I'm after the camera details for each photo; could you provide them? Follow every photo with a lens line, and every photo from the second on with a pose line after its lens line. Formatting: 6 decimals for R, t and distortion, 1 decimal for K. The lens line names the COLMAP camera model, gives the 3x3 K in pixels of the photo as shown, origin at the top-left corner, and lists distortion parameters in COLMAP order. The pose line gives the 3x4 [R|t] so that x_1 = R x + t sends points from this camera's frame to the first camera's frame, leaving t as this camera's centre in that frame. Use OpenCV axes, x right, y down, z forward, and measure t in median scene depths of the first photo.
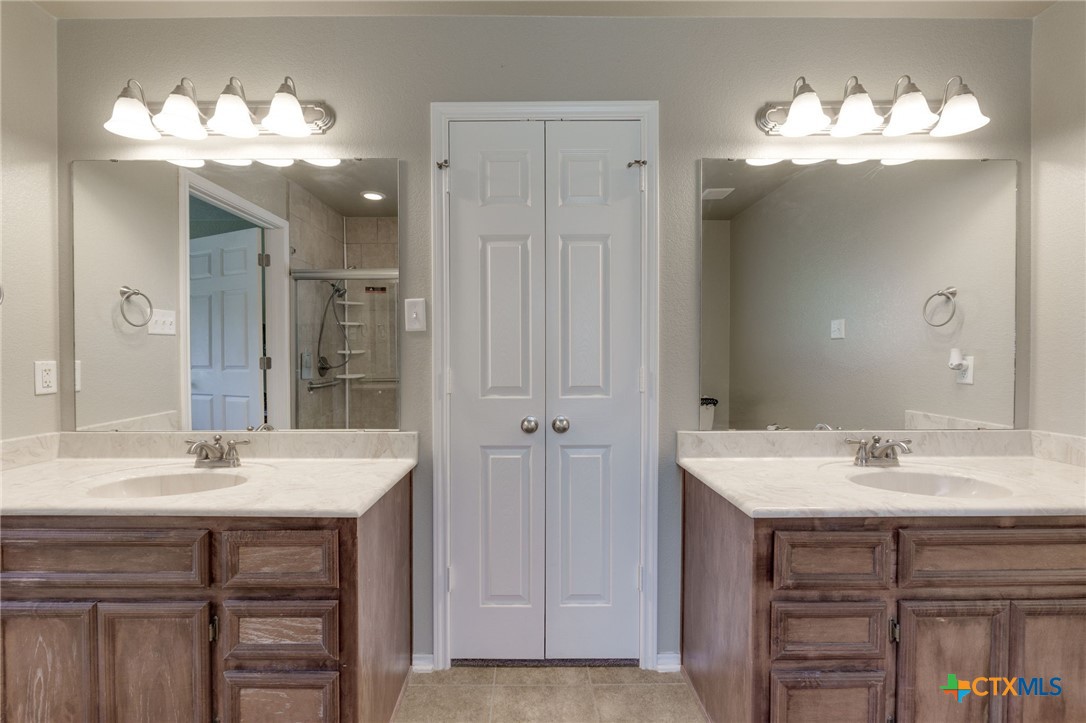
lens RADIAL K [[459.0, 0, 518.7], [0, 459.0, 355.0], [0, 0, 1]] dist [-0.012898, 0.000610]
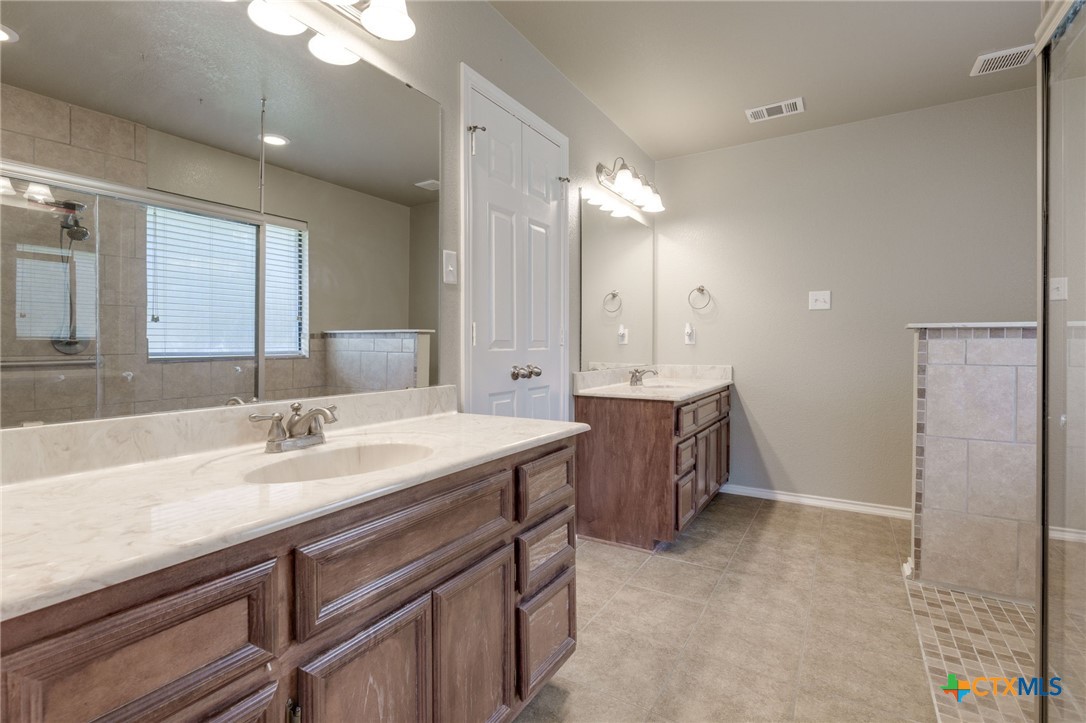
lens RADIAL K [[521.5, 0, 530.5], [0, 521.5, 347.1], [0, 0, 1]] dist [-0.017839, -0.000005]
pose [[0.517997, 0.000962, 0.855382, -1.161654], [0.000239, 0.999999, -0.001269, 0.091593], [-0.855383, 0.000862, 0.517996, 0.280653]]
